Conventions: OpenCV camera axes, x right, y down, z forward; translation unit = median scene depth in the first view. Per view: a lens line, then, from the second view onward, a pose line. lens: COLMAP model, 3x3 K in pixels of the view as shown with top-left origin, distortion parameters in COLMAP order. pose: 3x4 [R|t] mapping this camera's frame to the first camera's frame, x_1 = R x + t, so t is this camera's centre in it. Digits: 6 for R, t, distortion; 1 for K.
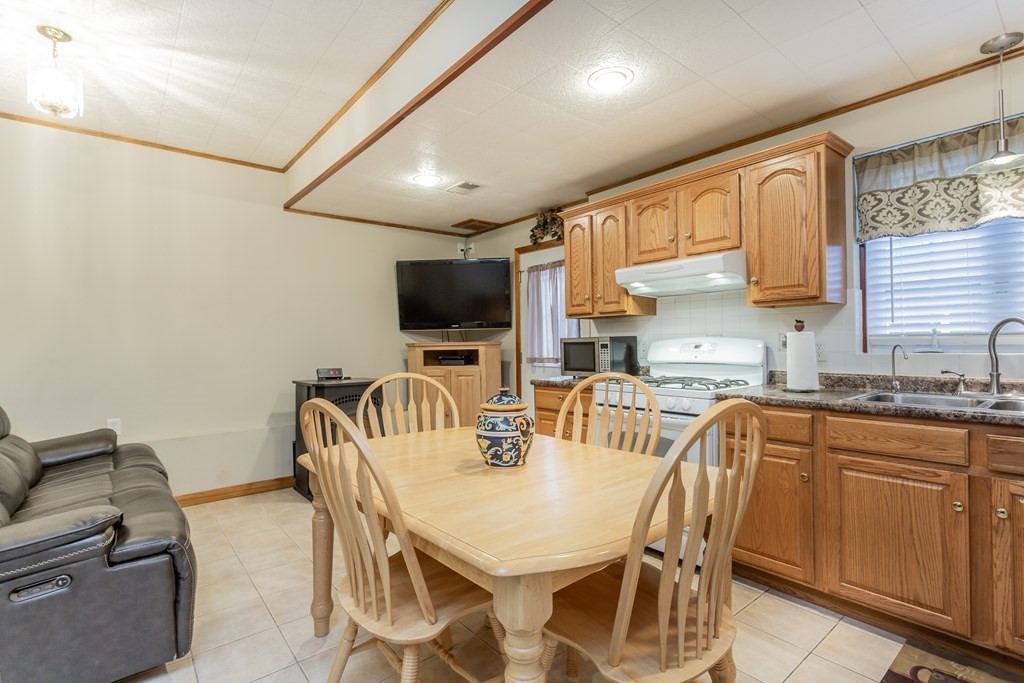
lens RADIAL K [[481.4, 0, 512.6], [0, 481.4, 346.7], [0, 0, 1]] dist [-0.003267, 0.003860]
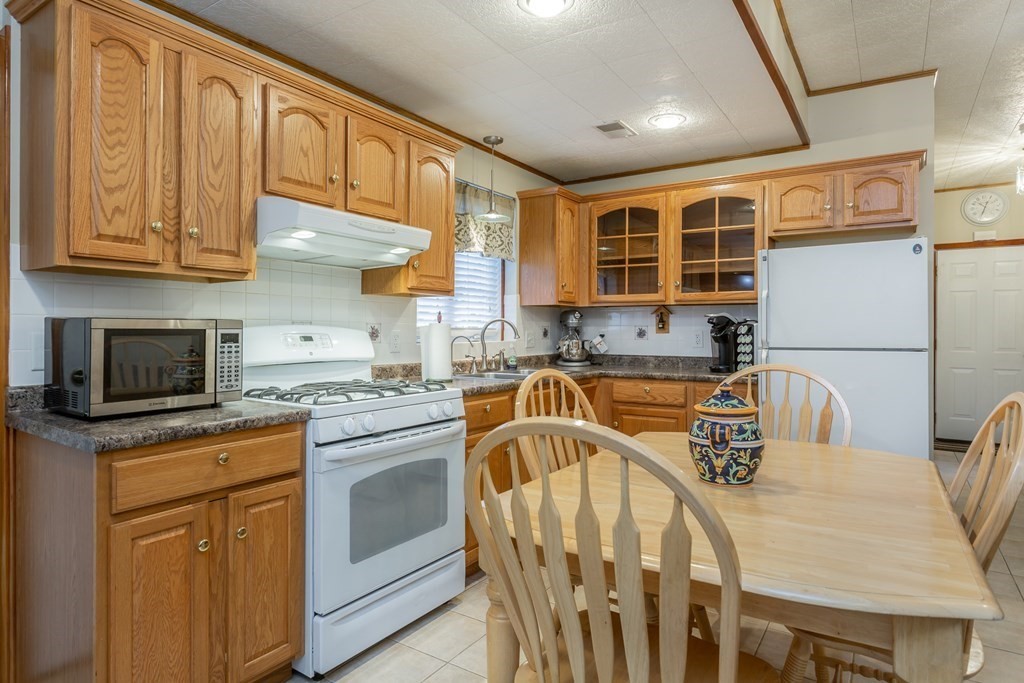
lens RADIAL K [[576.9, 0, 511.6], [0, 576.9, 330.3], [0, 0, 1]] dist [-0.013431, 0.007912]
pose [[-0.297682, 0.011393, 0.954597, -0.520985], [0.004862, 0.999934, -0.010418, -0.002165], [-0.954653, 0.001540, -0.297718, 1.020134]]
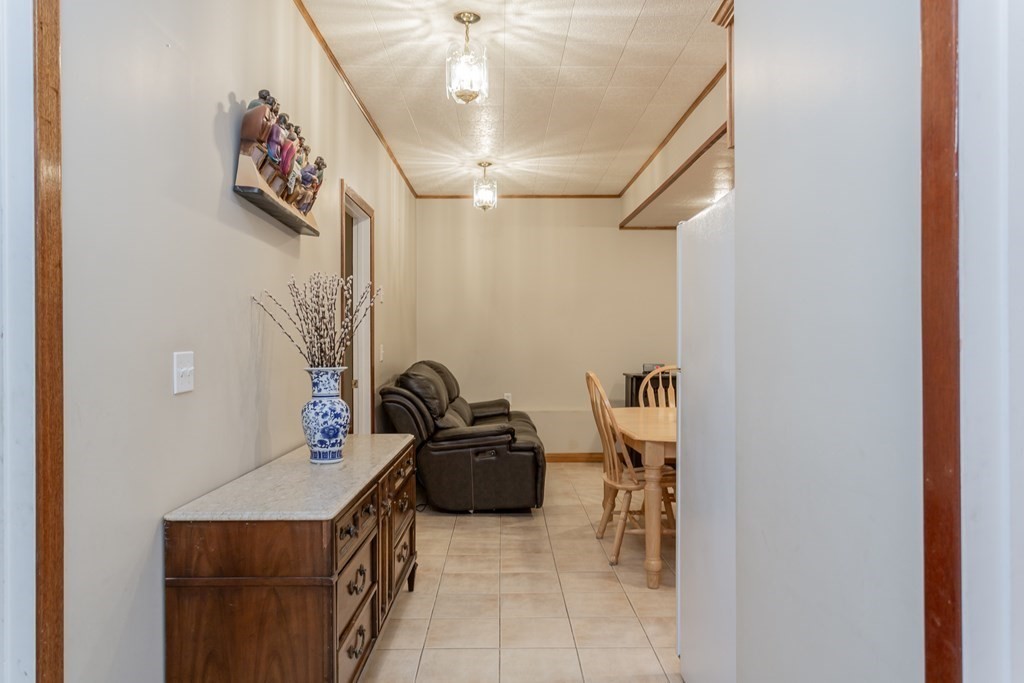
lens RADIAL K [[691.5, 0, 511.9], [0, 691.5, 347.4], [0, 0, 1]] dist [0.006036, 0.000765]
pose [[0.780601, 0.009881, -0.624951, 0.542346], [-0.006198, 0.999948, 0.008068, -0.008089], [0.624998, -0.002424, 0.780622, -0.696644]]
